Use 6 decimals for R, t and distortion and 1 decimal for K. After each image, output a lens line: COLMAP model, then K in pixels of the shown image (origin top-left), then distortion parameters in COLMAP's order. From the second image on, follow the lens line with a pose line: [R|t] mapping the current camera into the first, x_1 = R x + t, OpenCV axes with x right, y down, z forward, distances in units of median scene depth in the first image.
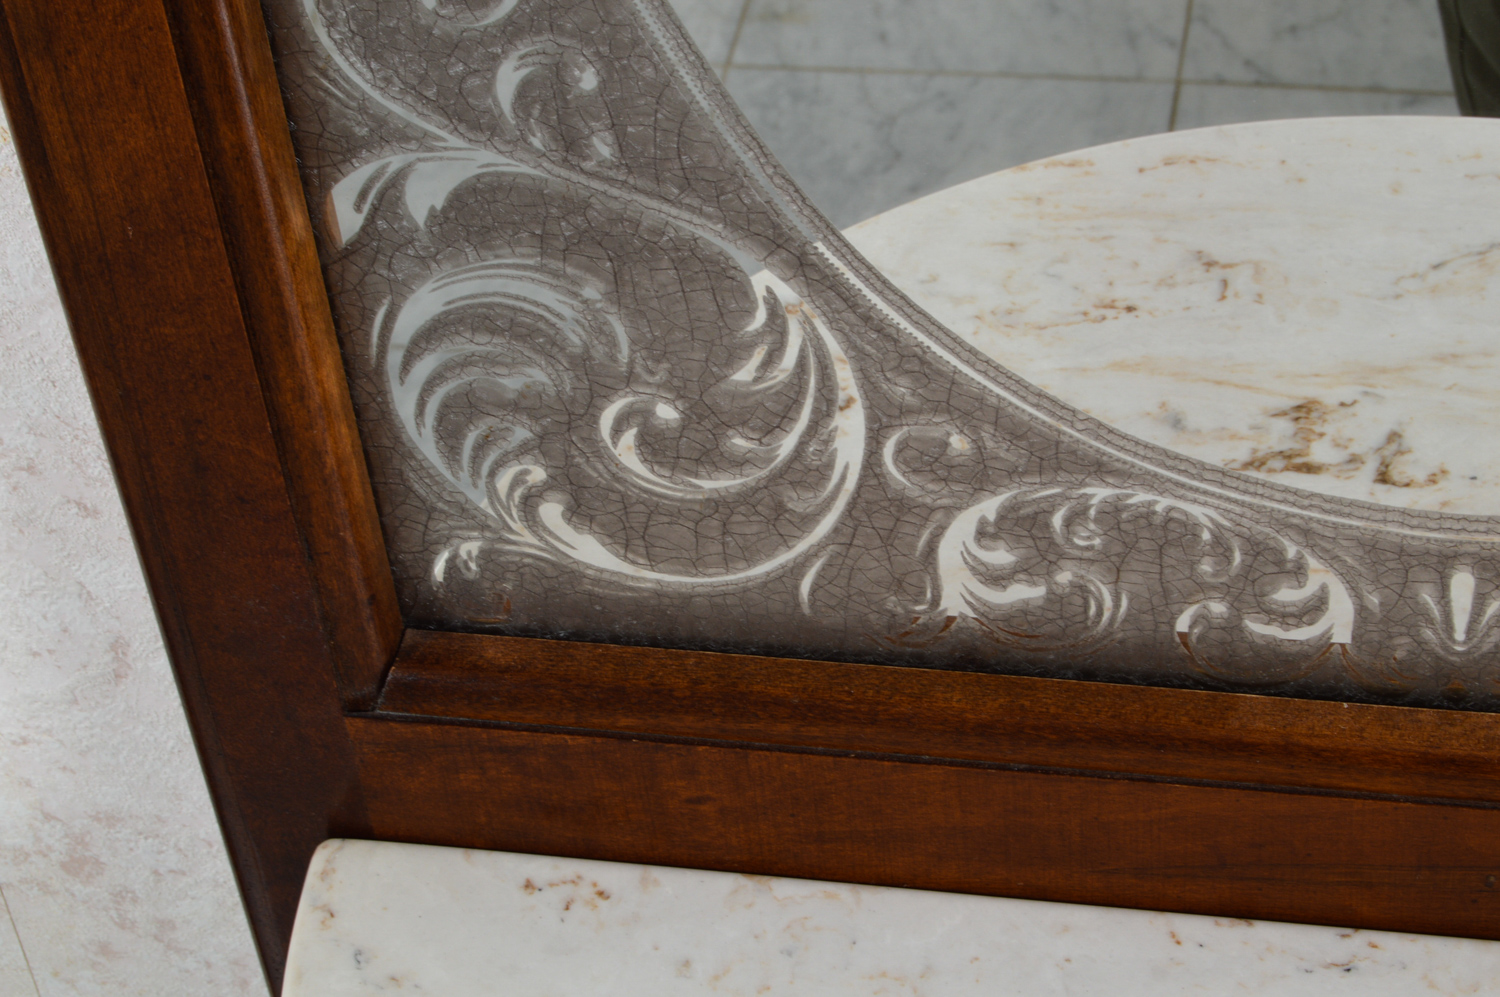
lens RADIAL K [[3416.3, 0, 756.6], [0, 3416.3, 498.3], [0, 0, 1]] dist [-0.038845, 0.000000]
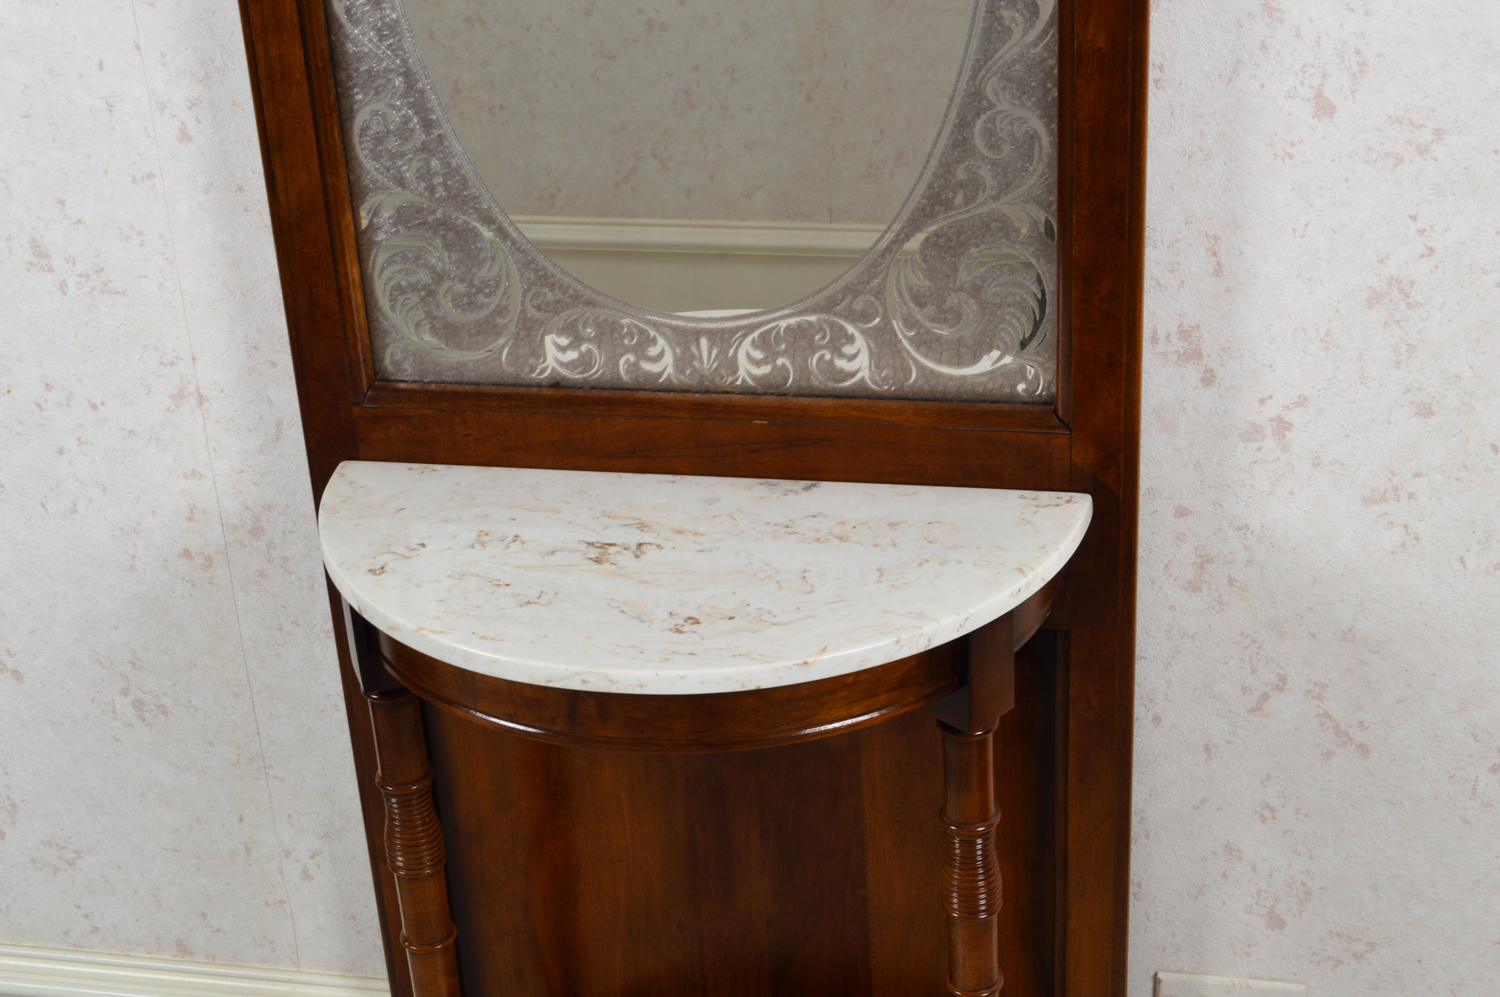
lens RADIAL K [[2566.9, 0, 752.9], [0, 2566.9, 503.9], [0, 0, 1]] dist [-0.043292, 0.000000]
pose [[0.999241, 0.037050, -0.012025, 0.279492], [-0.038951, 0.953324, -0.299427, 0.860871], [0.000370, 0.299669, 0.954043, -1.209269]]
